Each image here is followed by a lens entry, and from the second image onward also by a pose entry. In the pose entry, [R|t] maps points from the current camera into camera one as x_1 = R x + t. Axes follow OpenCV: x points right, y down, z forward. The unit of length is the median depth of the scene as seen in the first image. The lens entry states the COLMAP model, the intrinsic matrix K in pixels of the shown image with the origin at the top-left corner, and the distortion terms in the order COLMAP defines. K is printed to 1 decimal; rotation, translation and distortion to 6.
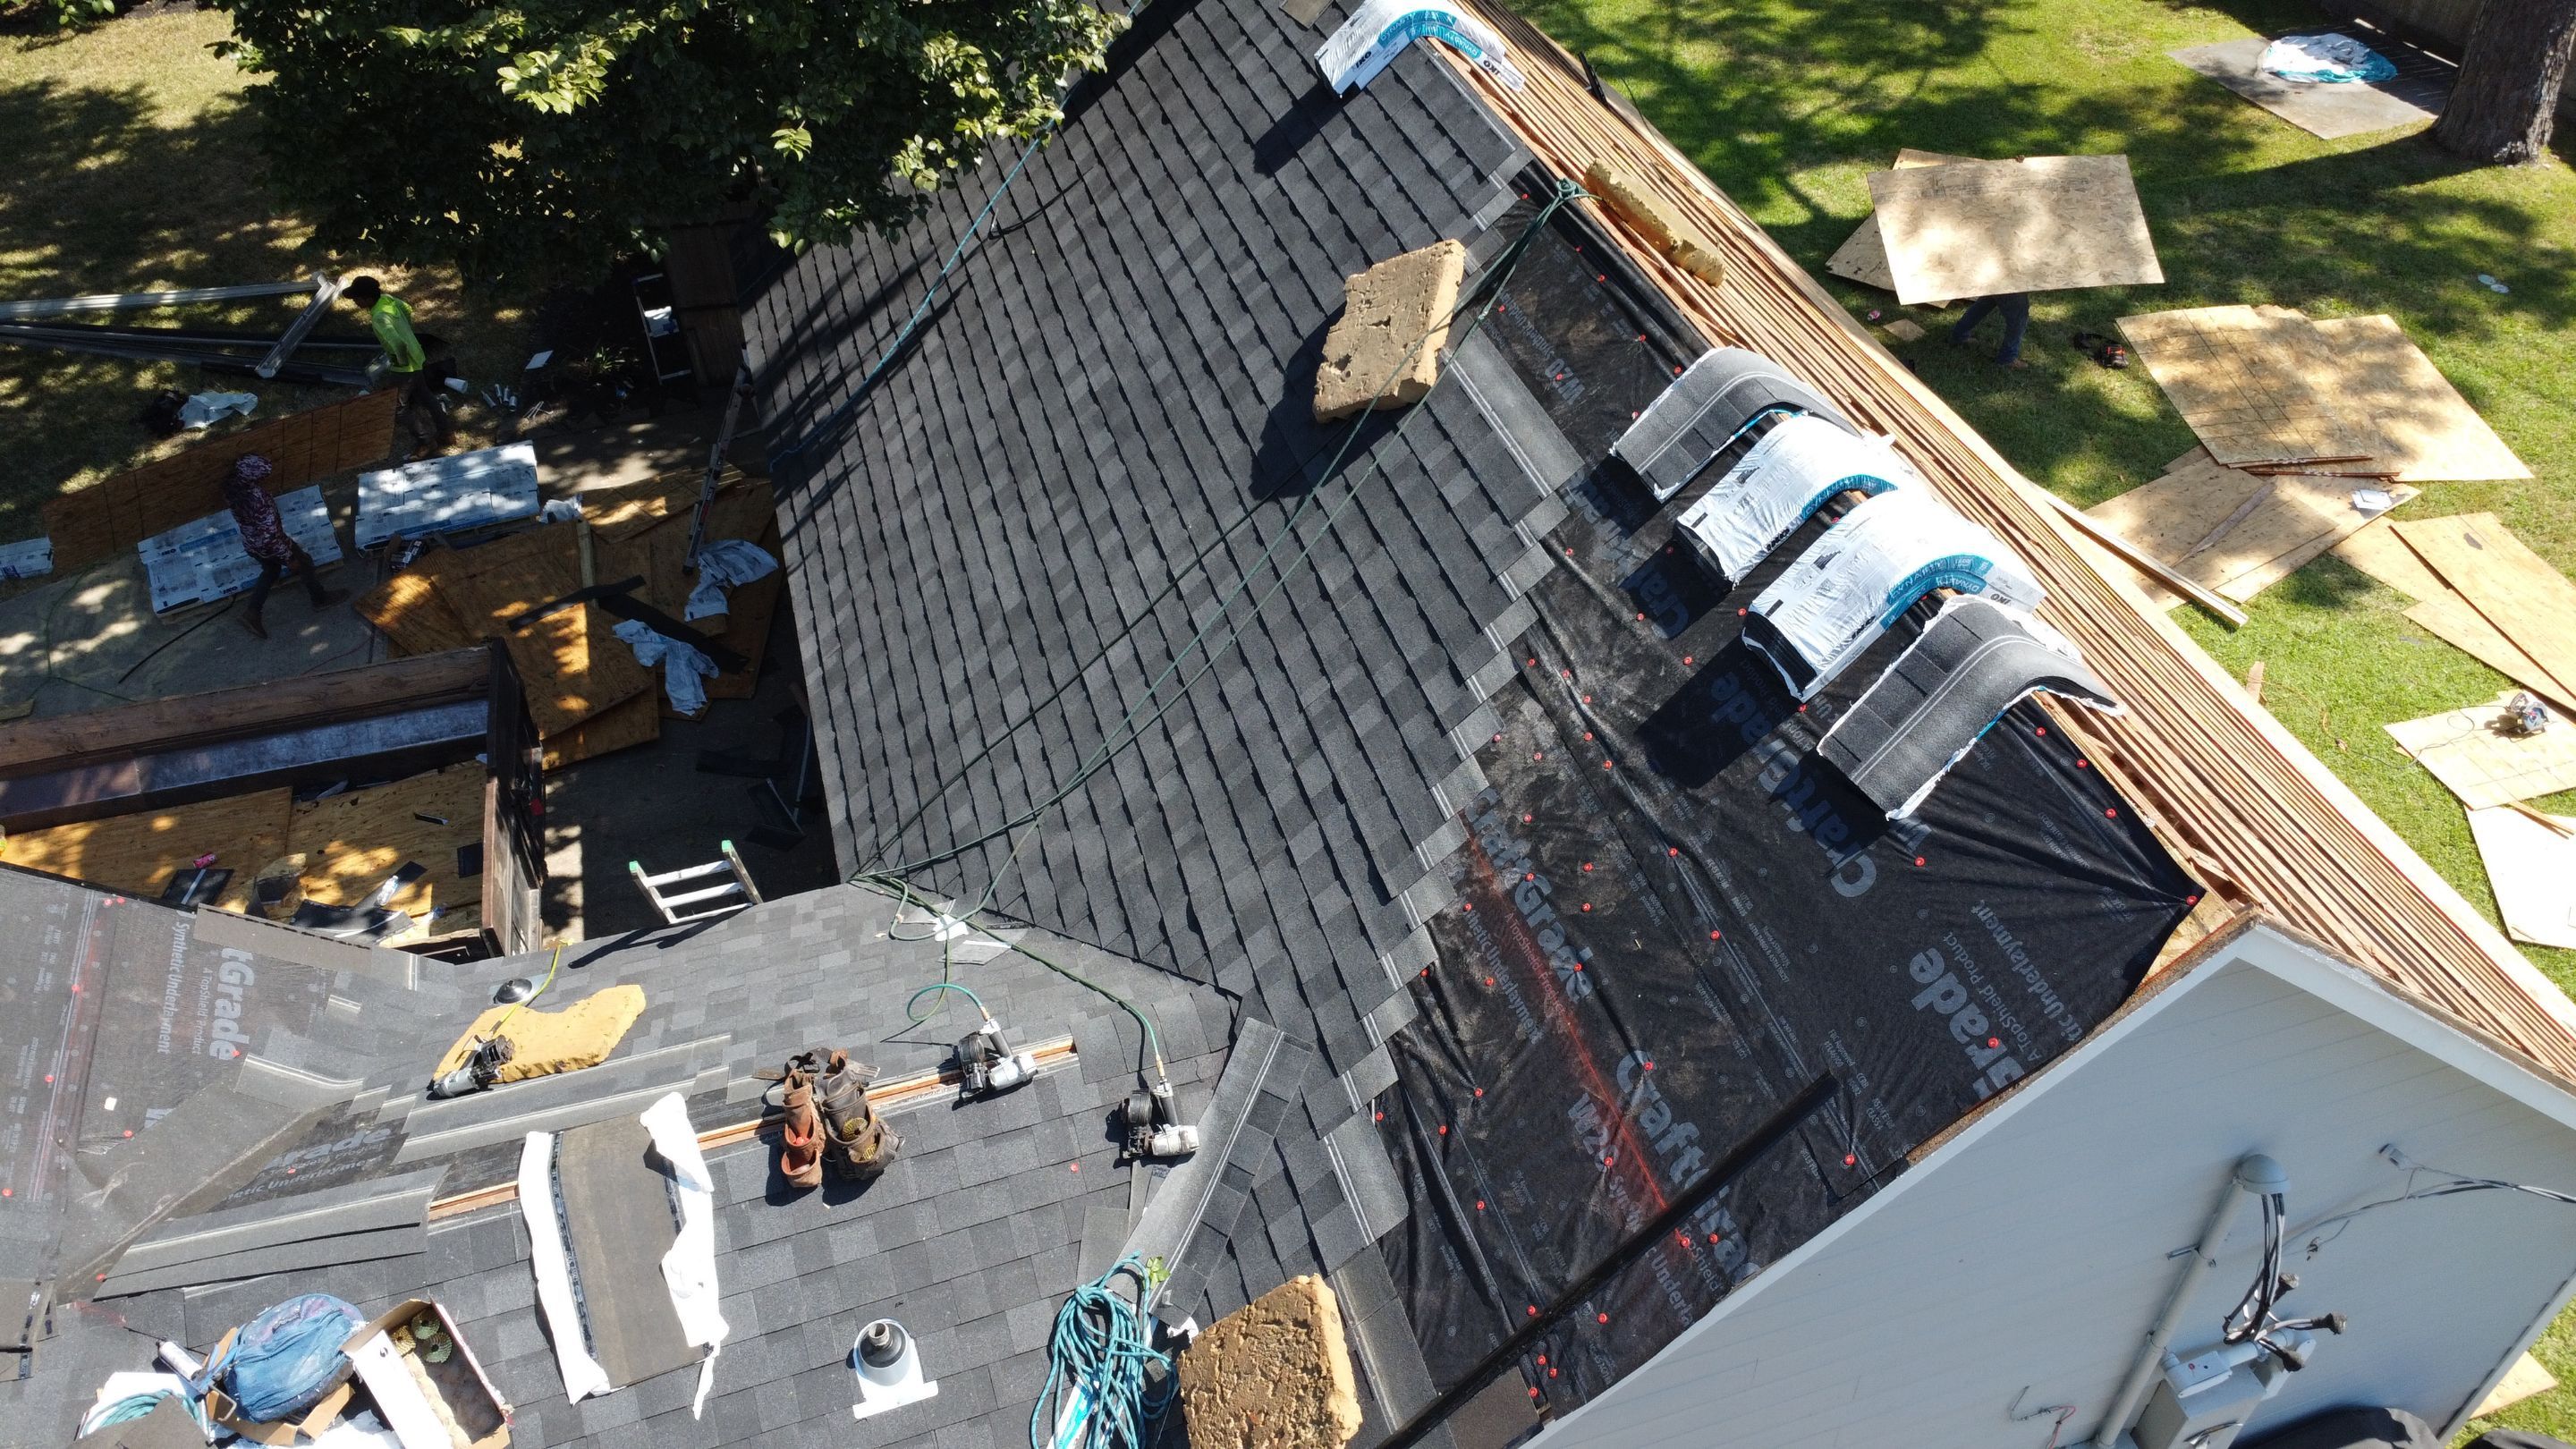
lens RADIAL K [[1902.2, 0, 1334.0], [0, 1902.2, 717.9], [0, 0, 1]] dist [0.048480, -0.184447]
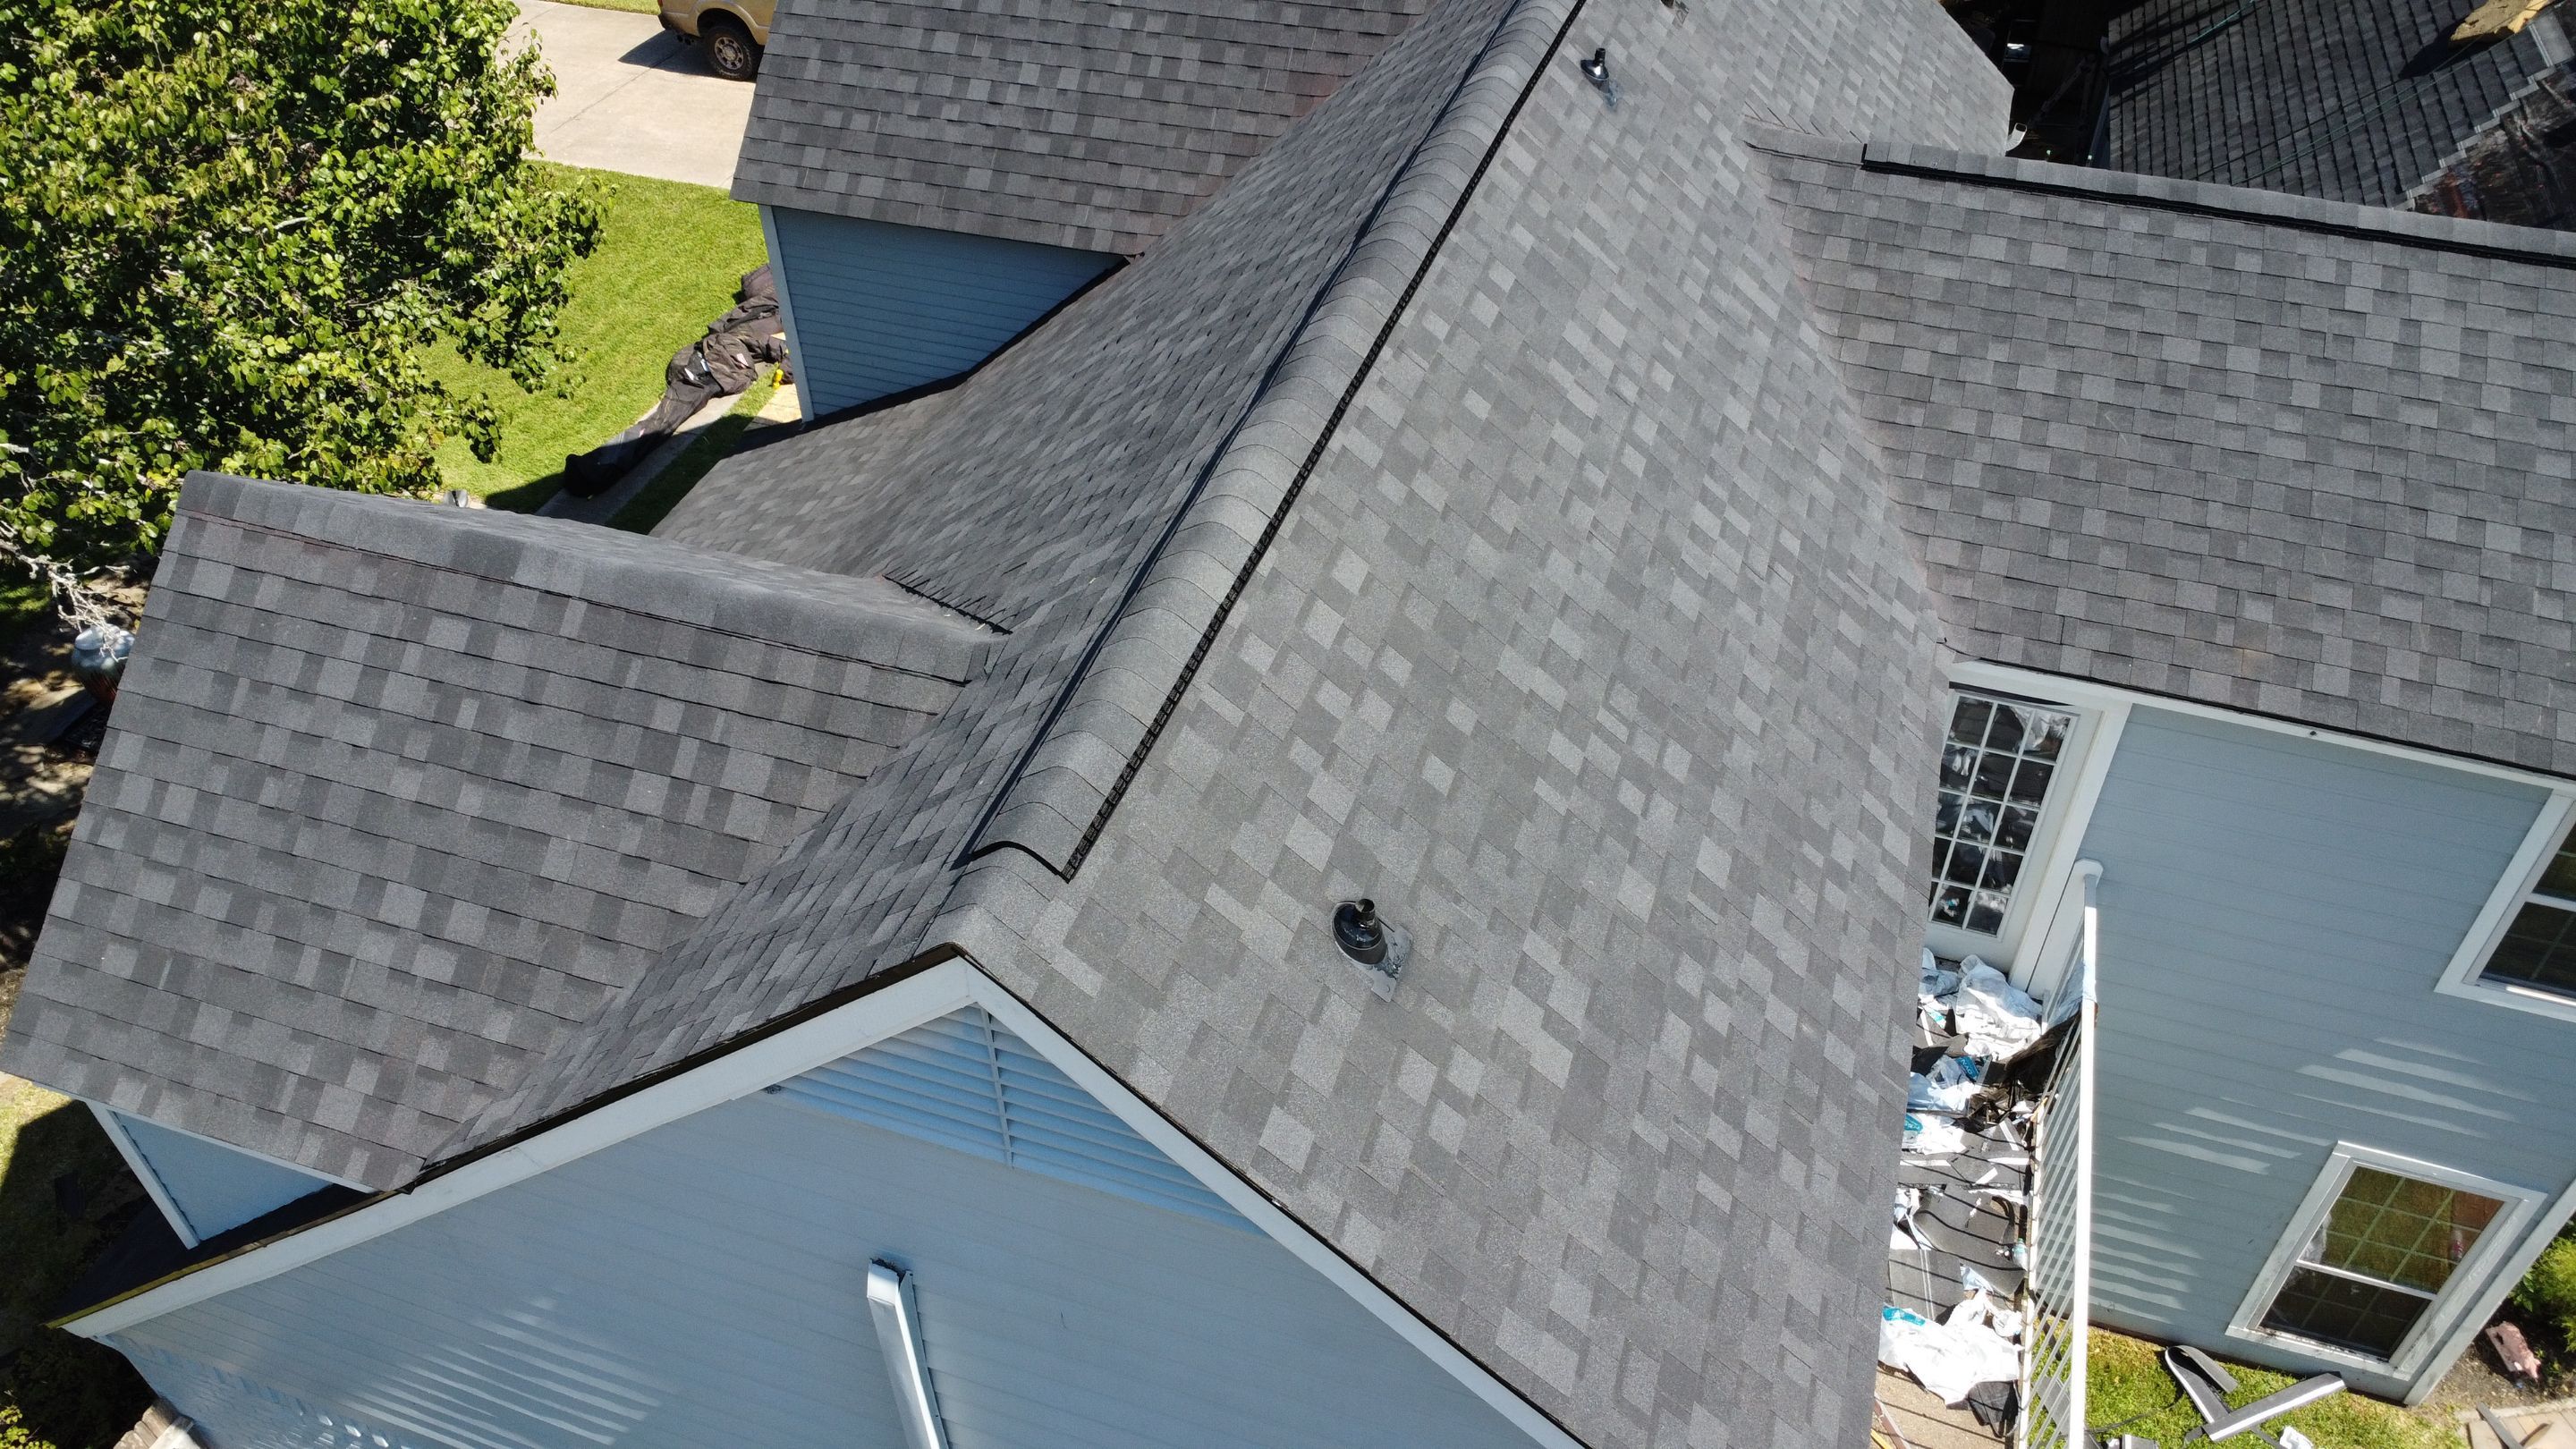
lens RADIAL K [[1865.4, 0, 1288.9], [0, 1865.4, 715.8], [0, 0, 1]] dist [-0.021449, -0.018059]
pose [[0.803979, 0.398754, -0.441150, 0.083465], [-0.394879, 0.912677, 0.105316, 0.446707], [0.444623, 0.089529, 0.891232, -0.728846]]
